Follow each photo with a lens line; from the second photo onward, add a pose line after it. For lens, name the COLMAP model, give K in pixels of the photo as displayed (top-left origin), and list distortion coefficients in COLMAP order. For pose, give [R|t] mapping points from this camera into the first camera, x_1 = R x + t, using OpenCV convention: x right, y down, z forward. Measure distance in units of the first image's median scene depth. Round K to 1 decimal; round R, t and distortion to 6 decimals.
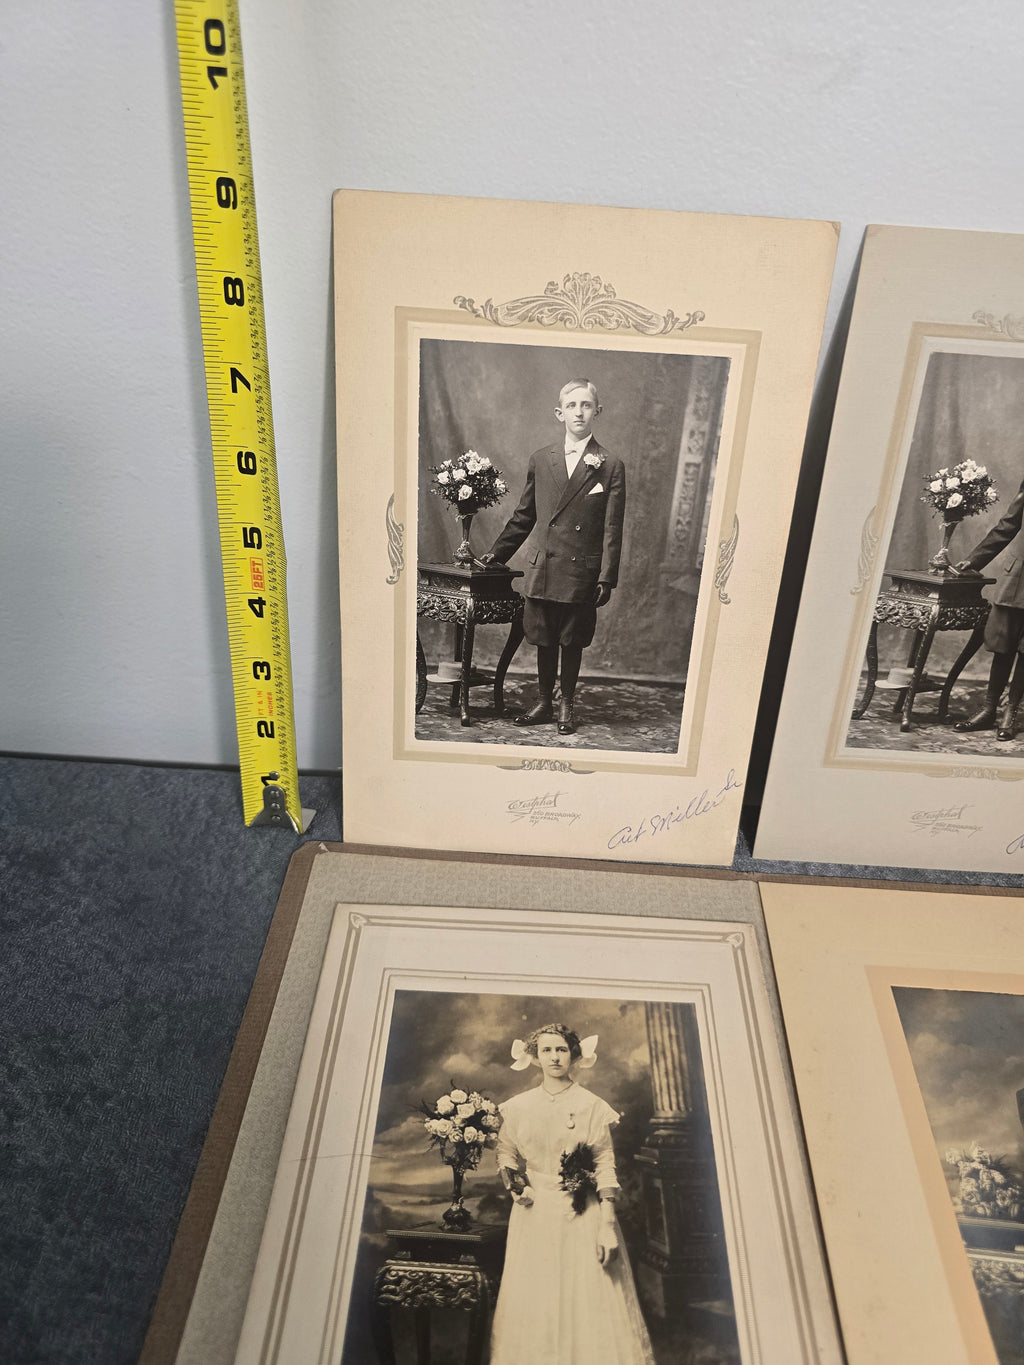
lens RADIAL K [[956.1, 0, 530.7], [0, 956.1, 680.1], [0, 0, 1]] dist [0.027473, -0.045135]
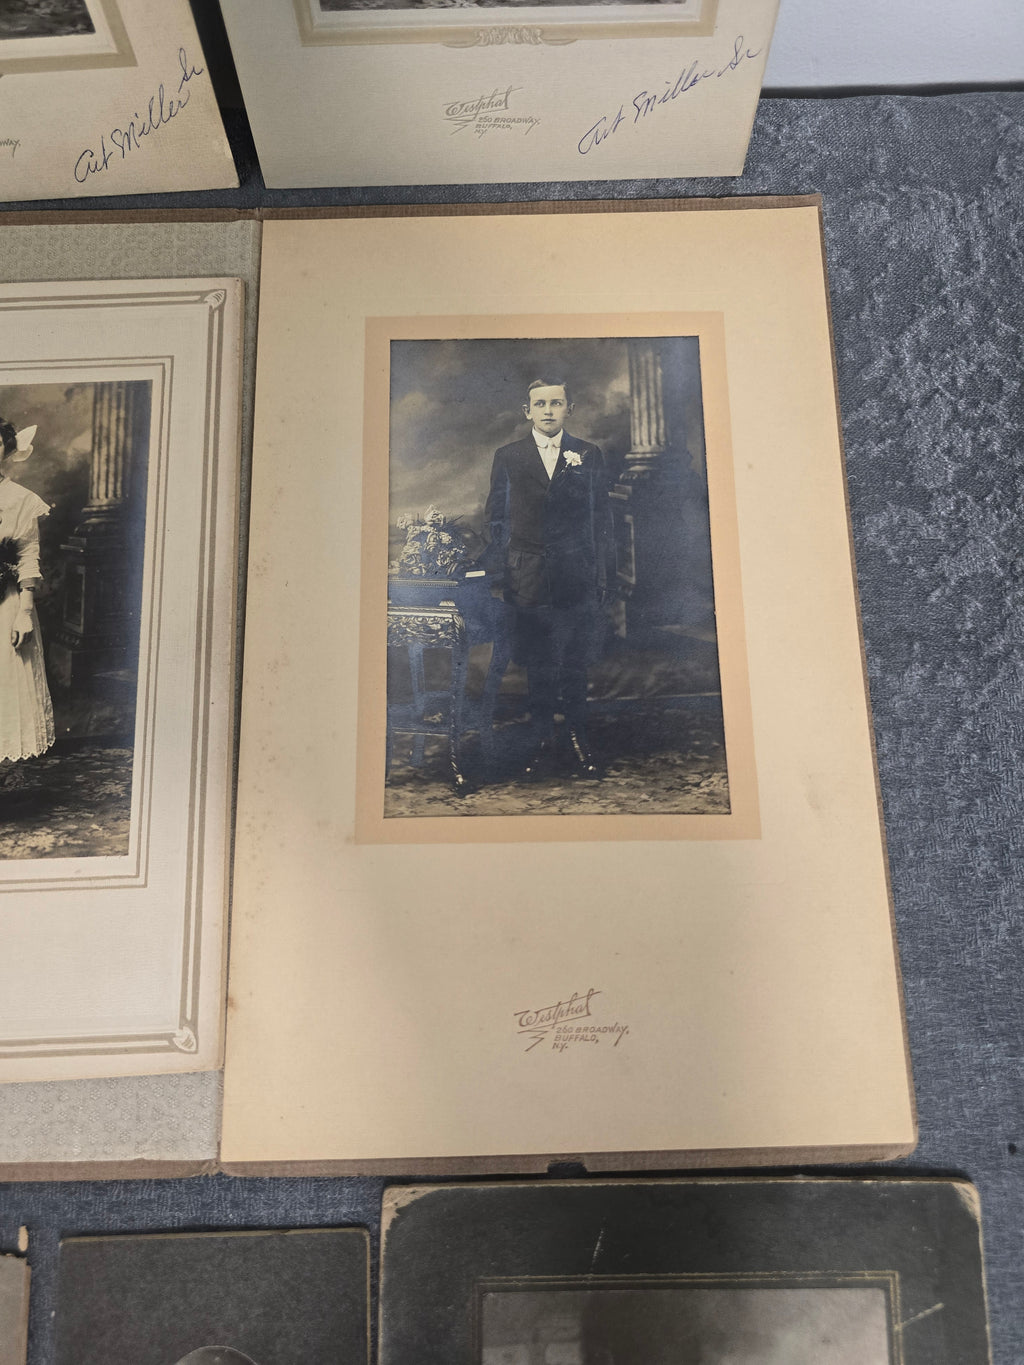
lens RADIAL K [[992.1, 0, 534.3], [0, 992.1, 687.7], [0, 0, 1]] dist [0.011520, -0.029707]
pose [[0.996986, -0.068222, -0.036941, 0.569718], [0.076500, 0.785237, 0.614452, 0.027503], [-0.012912, -0.615426, 0.788089, 0.109681]]
